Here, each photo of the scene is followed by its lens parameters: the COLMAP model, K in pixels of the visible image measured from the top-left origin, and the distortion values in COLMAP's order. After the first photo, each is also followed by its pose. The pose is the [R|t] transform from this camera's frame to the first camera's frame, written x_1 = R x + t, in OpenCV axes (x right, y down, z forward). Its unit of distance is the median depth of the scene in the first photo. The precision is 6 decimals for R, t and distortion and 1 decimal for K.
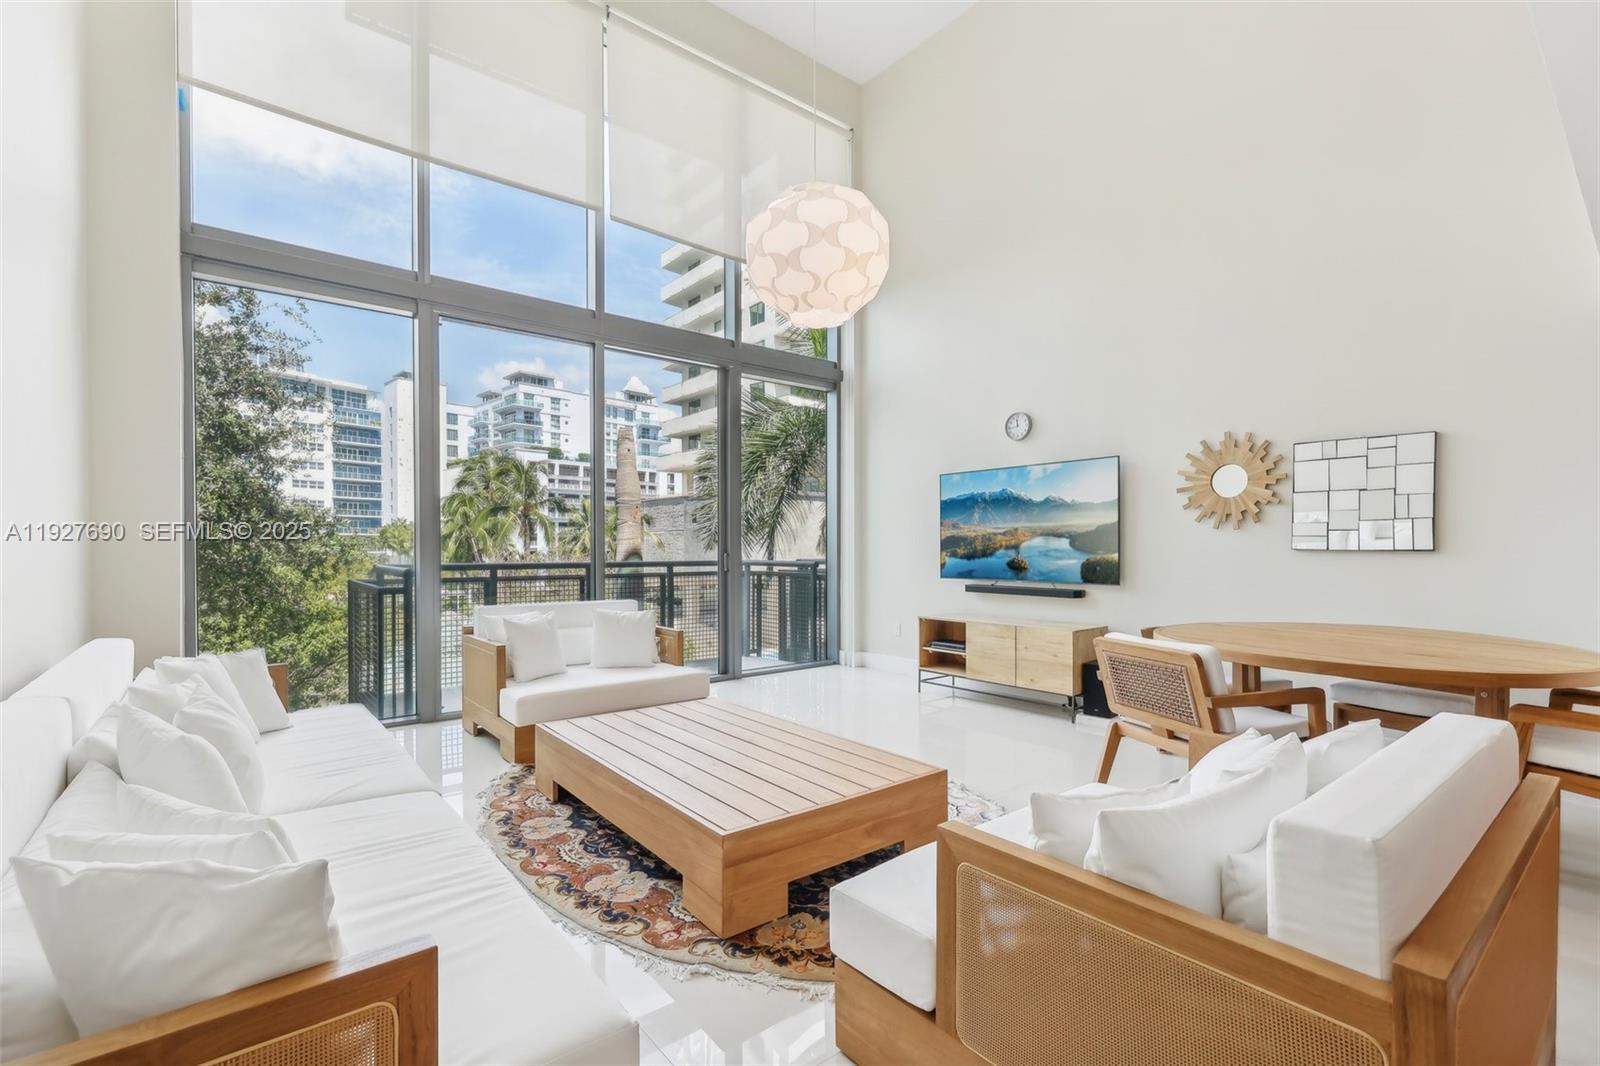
lens RADIAL K [[702.5, 0, 785.4], [0, 702.5, 551.2], [0, 0, 1]] dist [-0.007465, 0.003154]
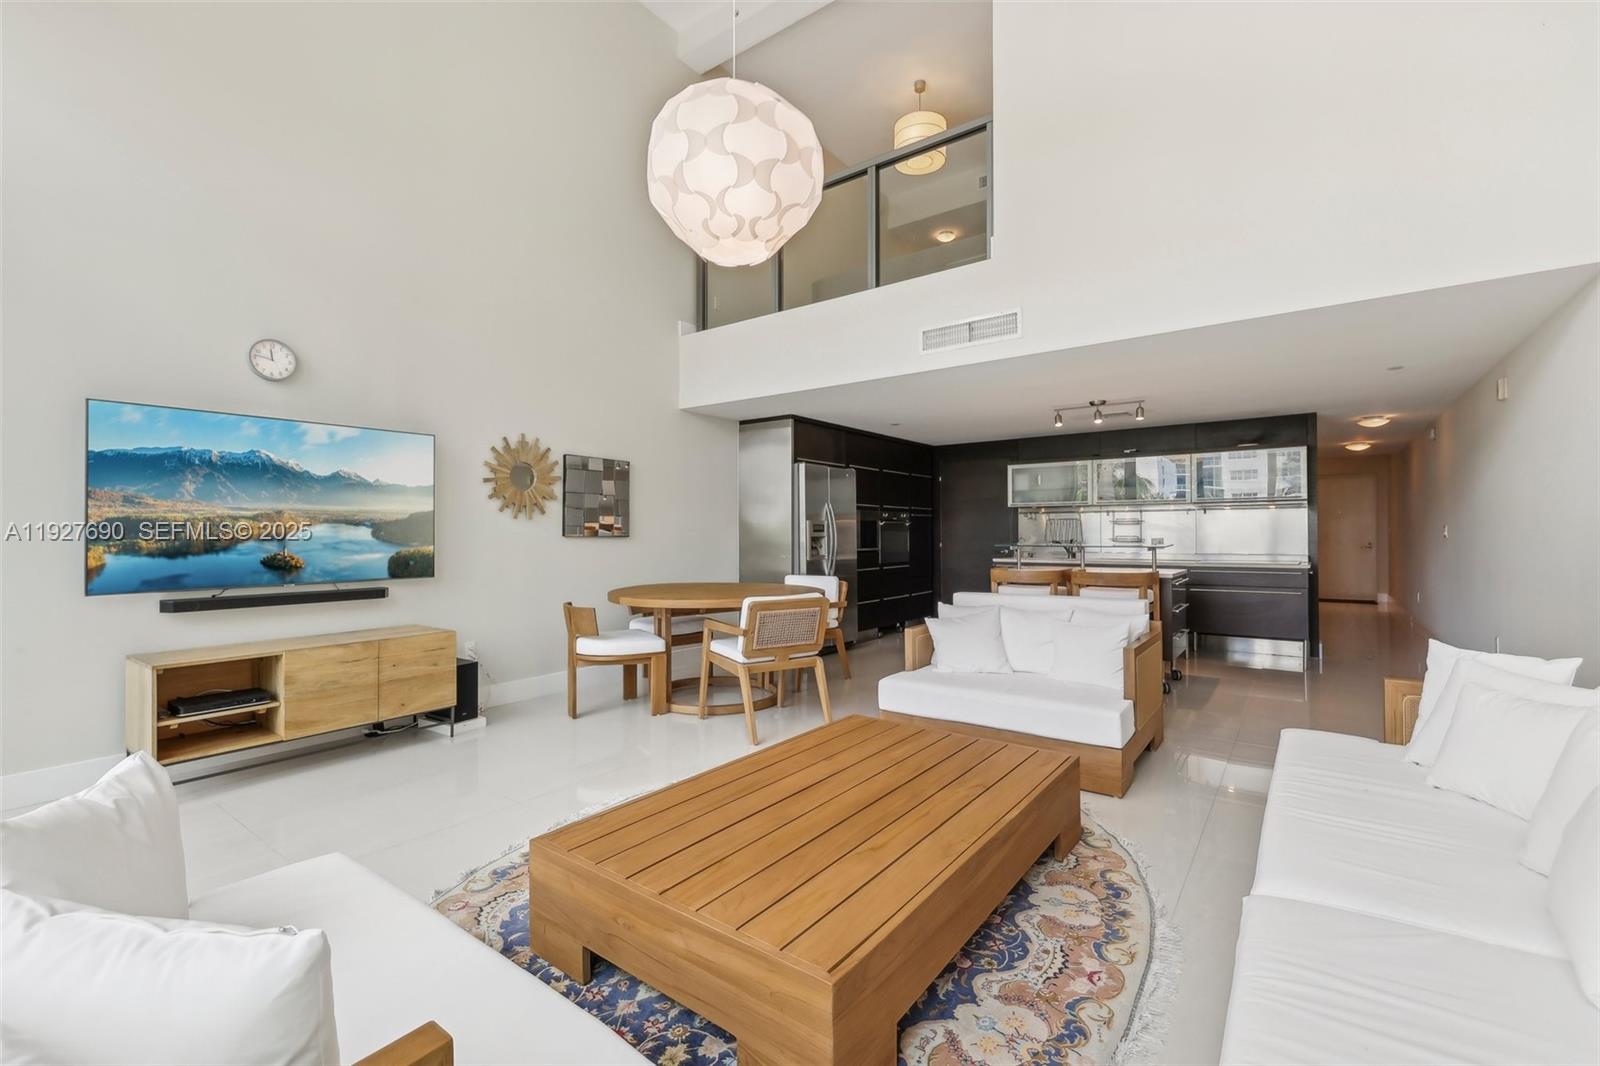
lens RADIAL K [[702.5, 0, 782.6], [0, 702.5, 532.4], [0, 0, 1]] dist [-0.007465, 0.003154]
pose [[-0.249430, 0.004917, 0.968380, -0.321761], [0.015205, 0.999884, -0.001160, -0.002325], [-0.968273, 0.014435, -0.249476, 0.495807]]
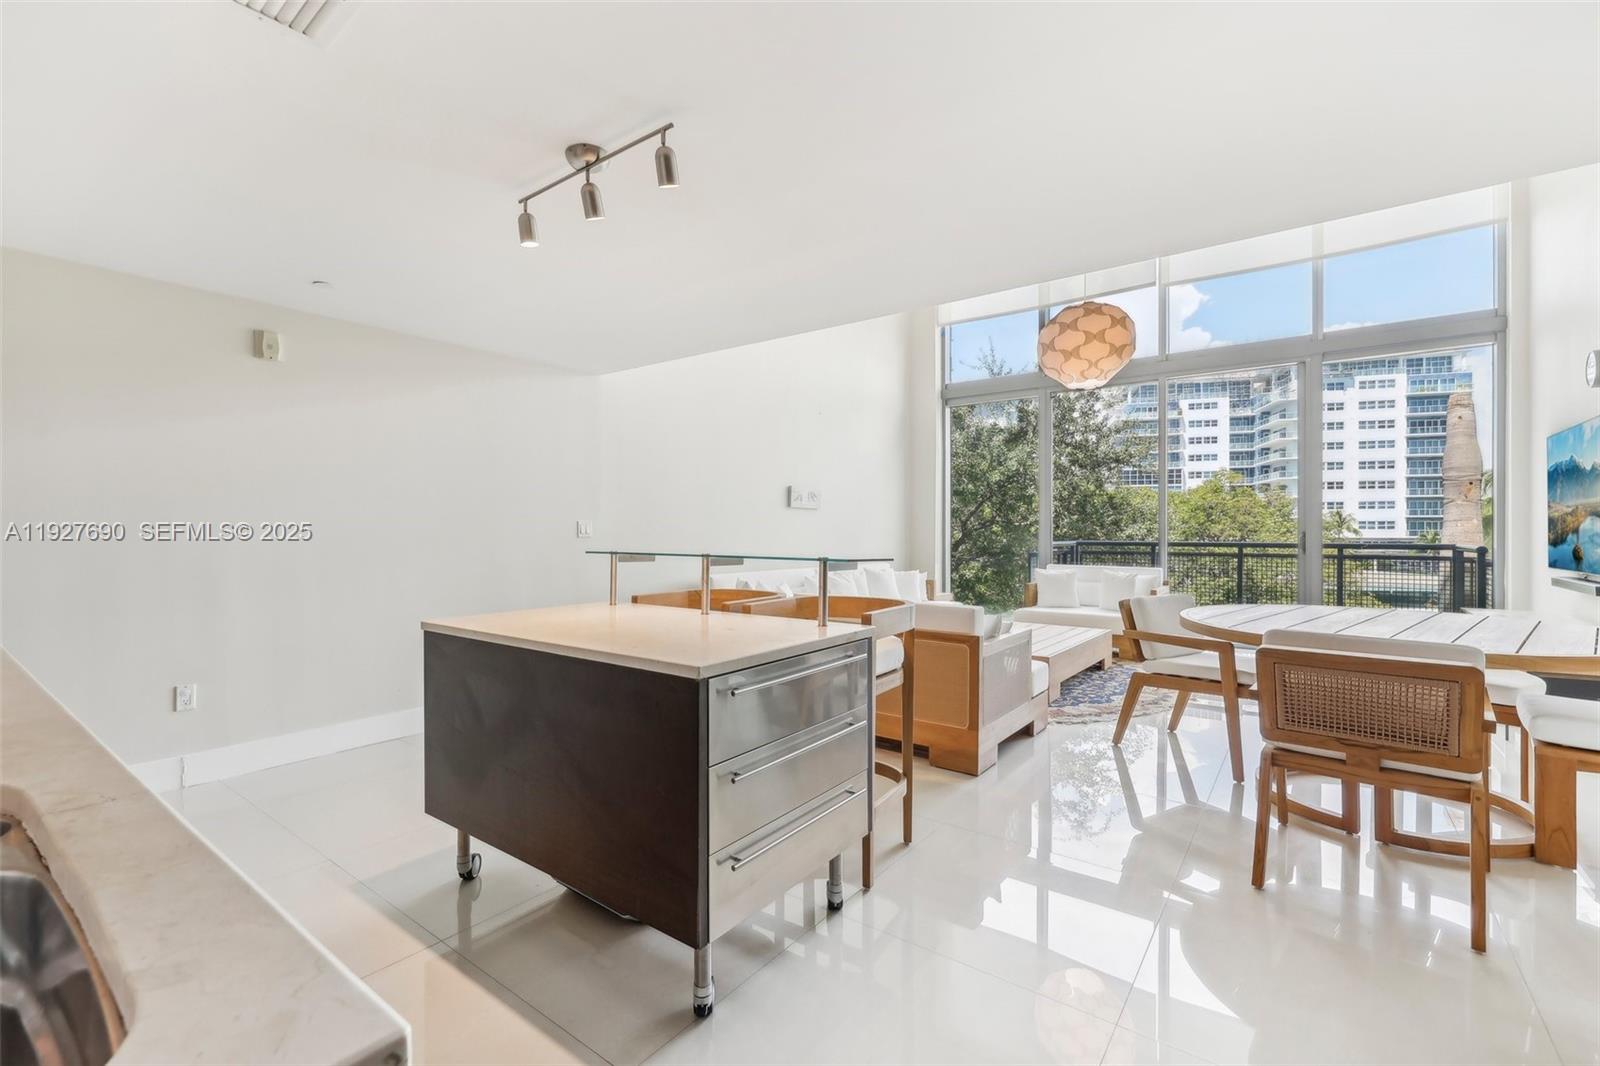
lens RADIAL K [[702.5, 0, 786.9], [0, 702.5, 534.8], [0, 0, 1]] dist [-0.007465, 0.003154]
pose [[0.242543, 0.006179, -0.970121, 0.615049], [-0.006861, 0.999966, 0.004654, 0.001768], [0.970116, 0.005527, 0.242577, -0.015905]]
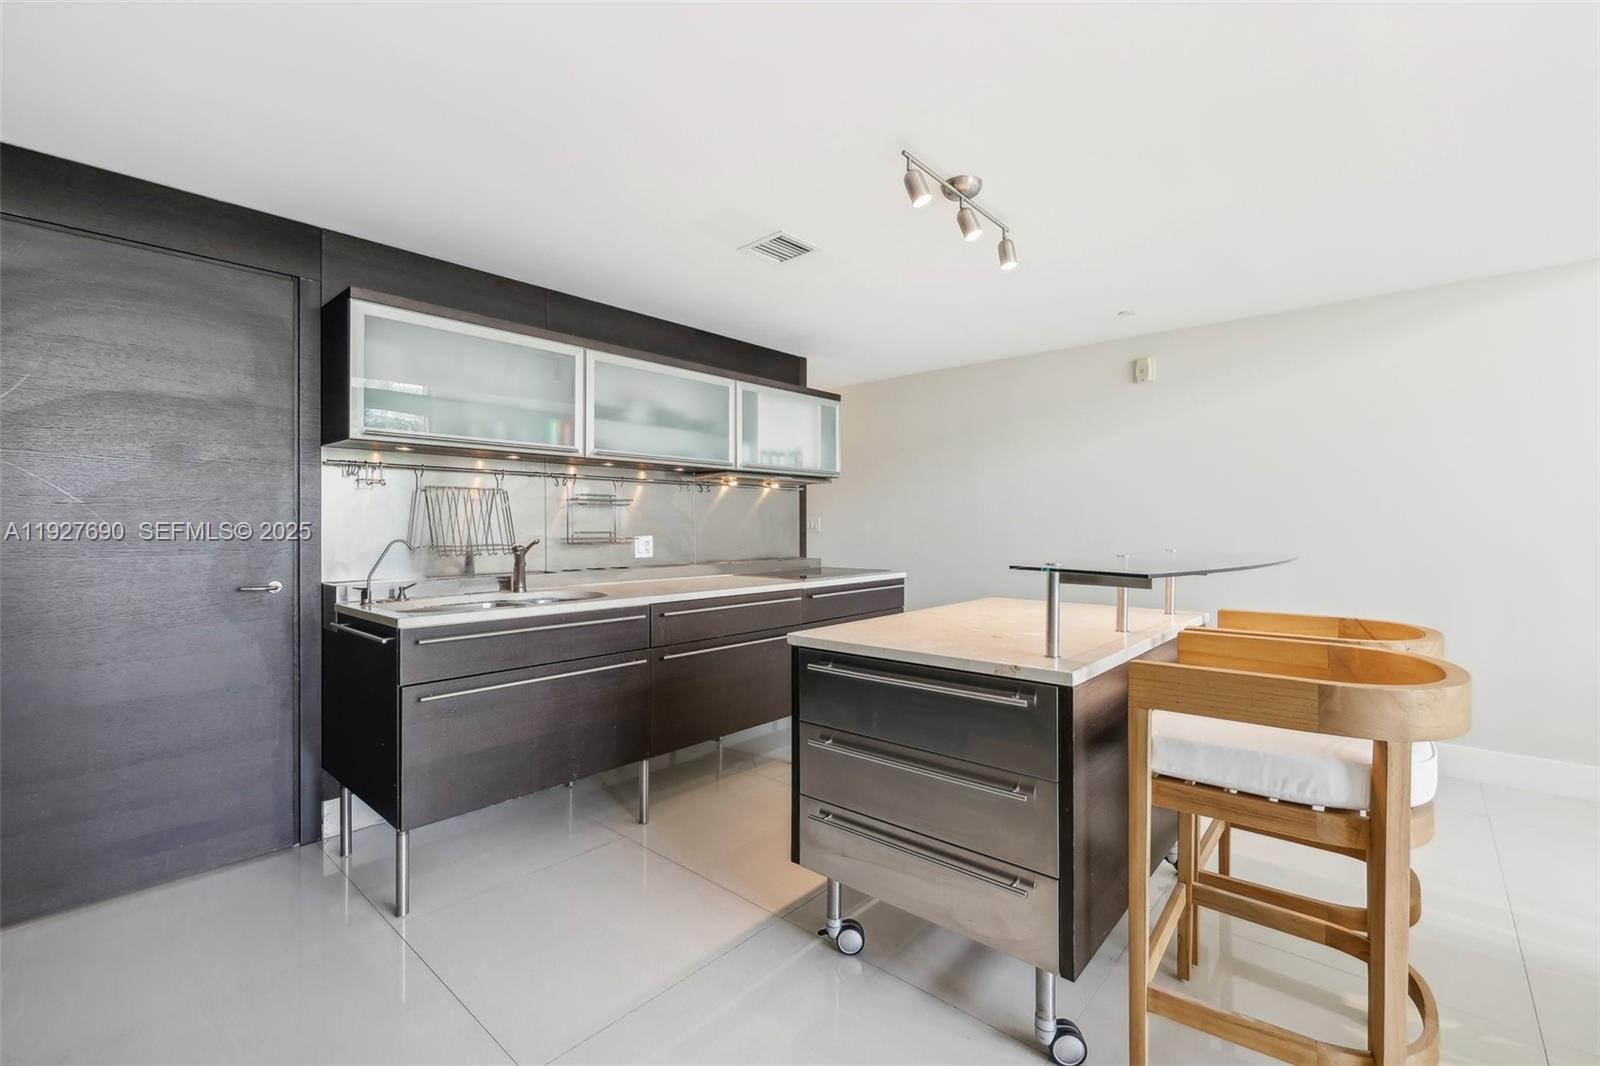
lens RADIAL K [[702.5, 0, 783.5], [0, 702.5, 528.1], [0, 0, 1]] dist [-0.007465, 0.003154]
pose [[-0.985914, -0.003469, -0.167217, 0.458392], [-0.007661, 0.999672, 0.024431, -0.005459], [0.167077, 0.025368, -0.985617, 0.253148]]
